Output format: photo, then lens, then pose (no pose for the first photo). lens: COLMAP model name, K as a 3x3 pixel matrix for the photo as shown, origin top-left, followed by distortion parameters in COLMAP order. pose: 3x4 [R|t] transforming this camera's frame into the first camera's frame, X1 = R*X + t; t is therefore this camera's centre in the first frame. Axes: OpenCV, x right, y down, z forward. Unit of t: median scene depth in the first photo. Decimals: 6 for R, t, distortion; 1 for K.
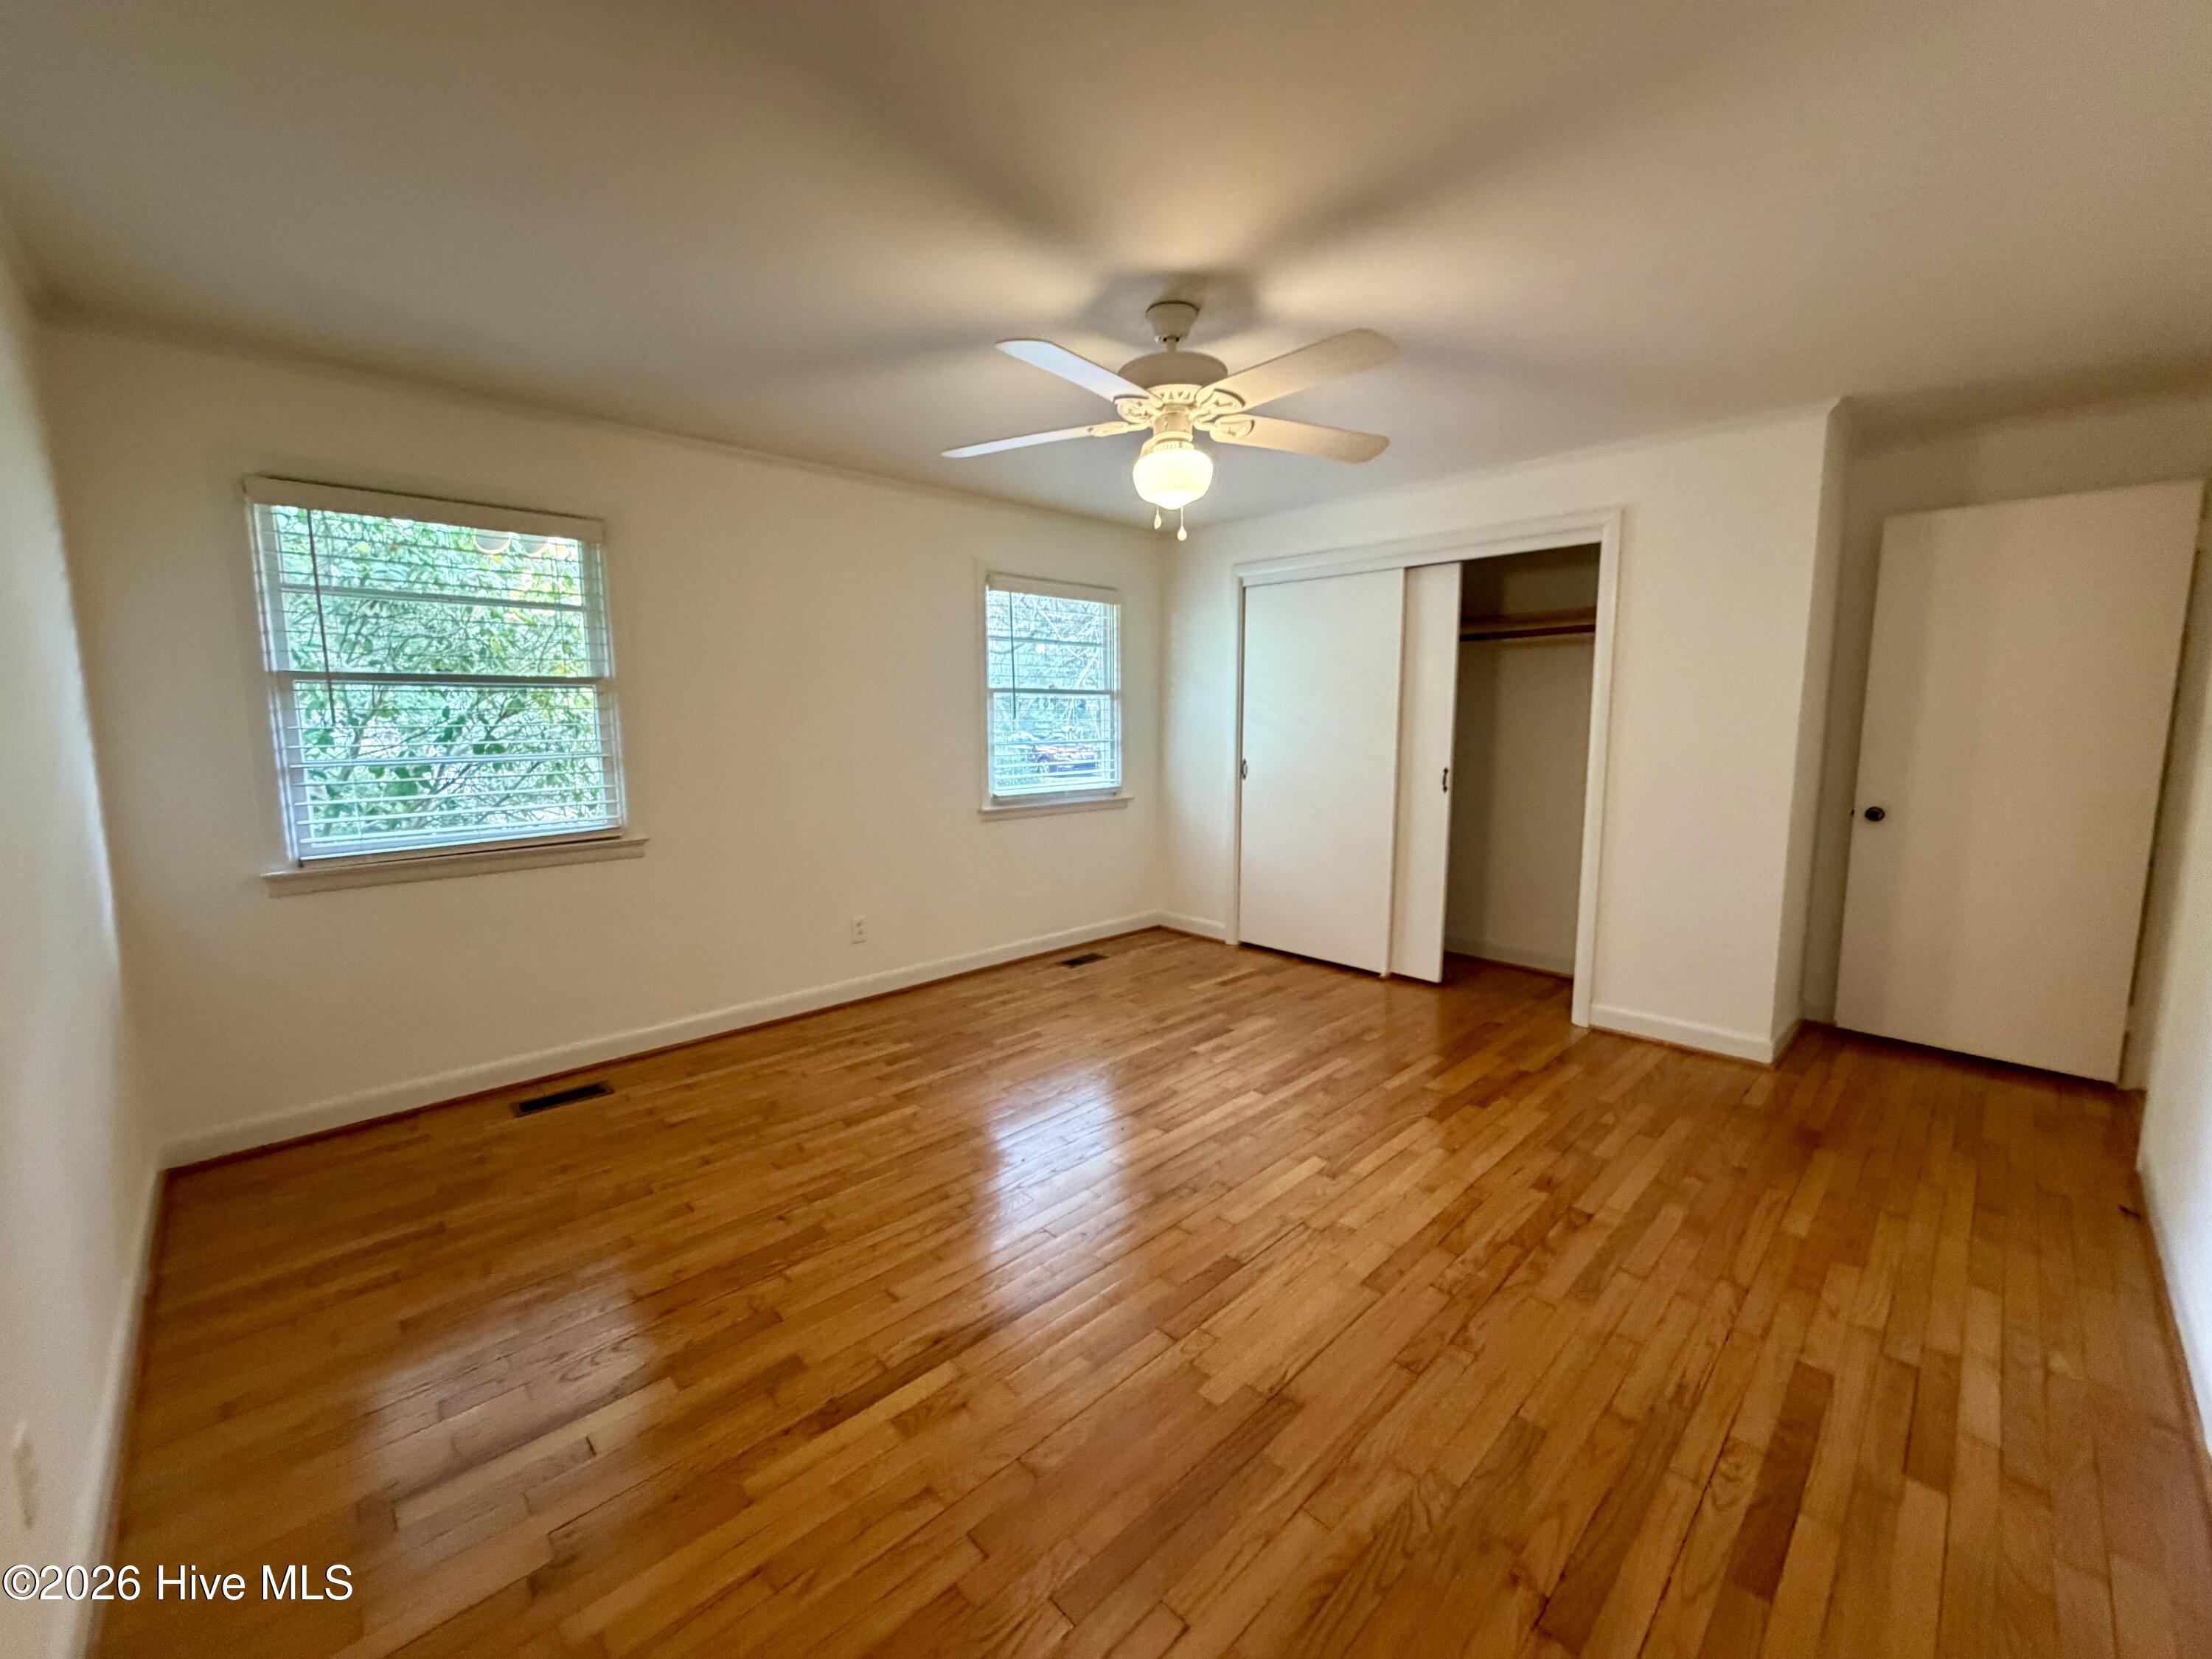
lens RADIAL K [[871.9, 0, 1105.8], [0, 871.9, 827.2], [0, 0, 1]] dist [-0.004210, -0.000004]
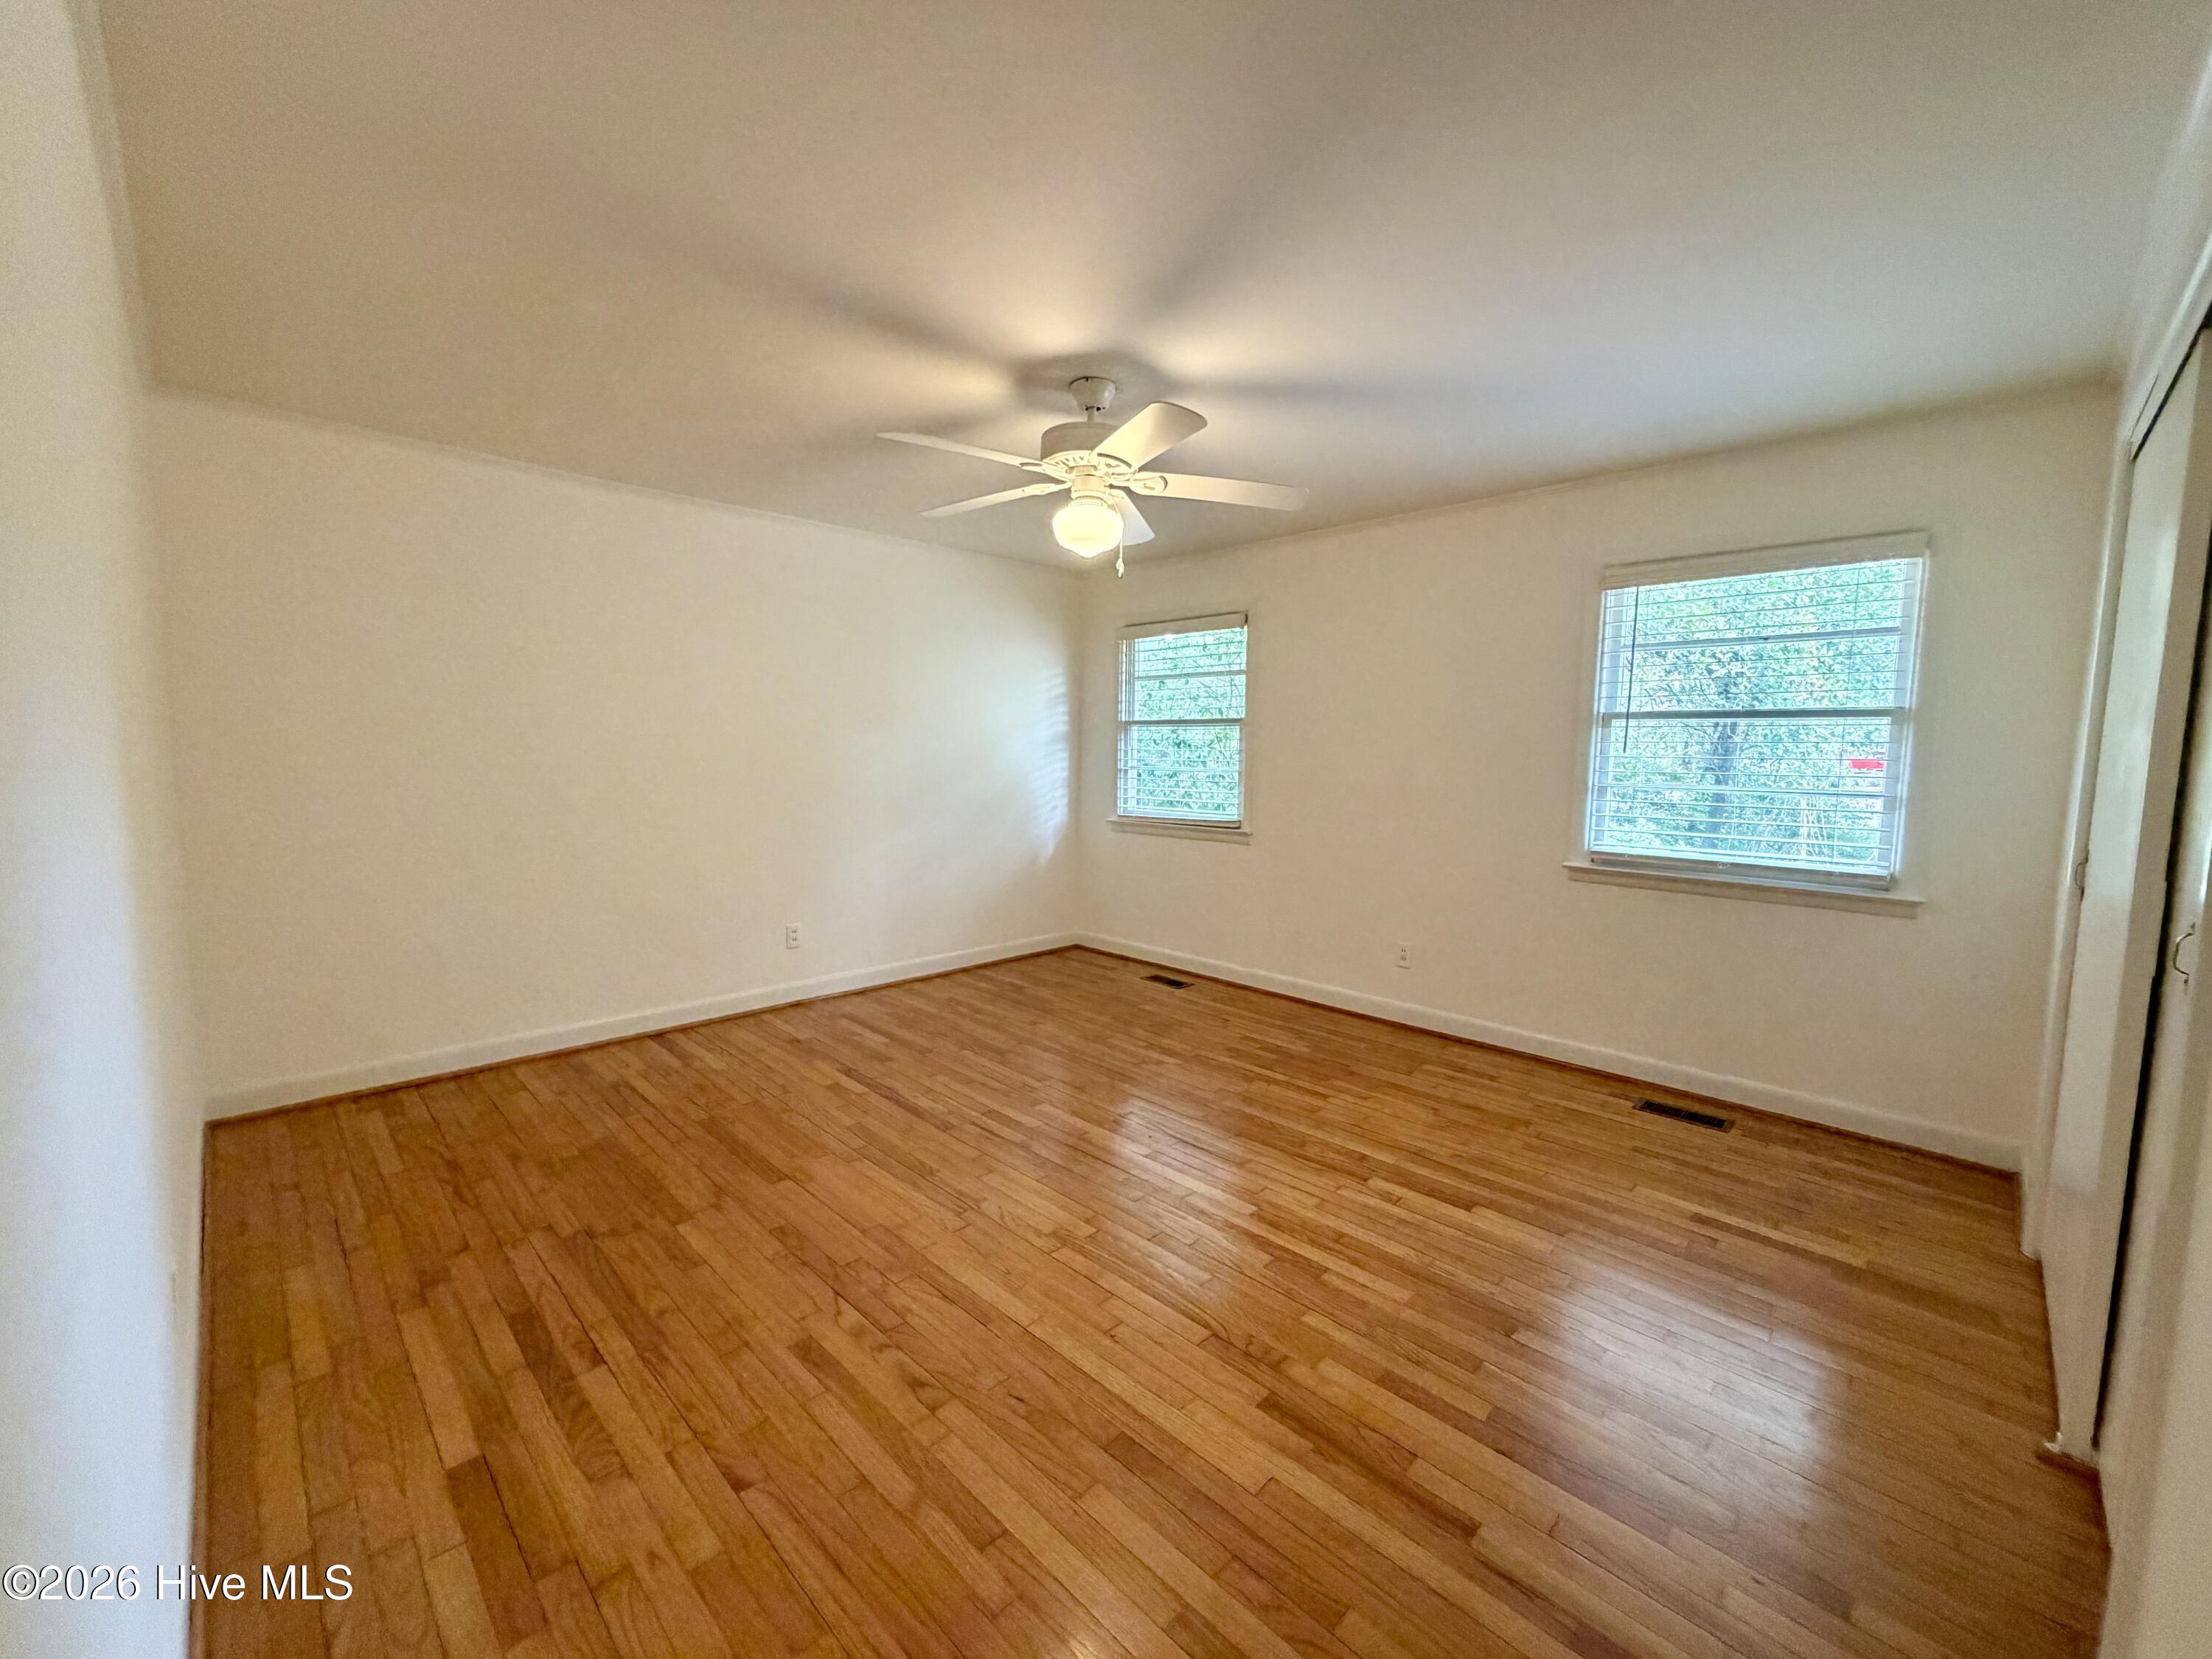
lens RADIAL K [[871.9, 0, 1106.2], [0, 871.9, 827.0], [0, 0, 1]] dist [-0.004210, -0.000004]
pose [[0.024248, 0.097131, -0.994976, 0.863068], [-0.138238, 0.986033, 0.092889, -0.093817], [0.990102, 0.135291, 0.037337, 0.723924]]
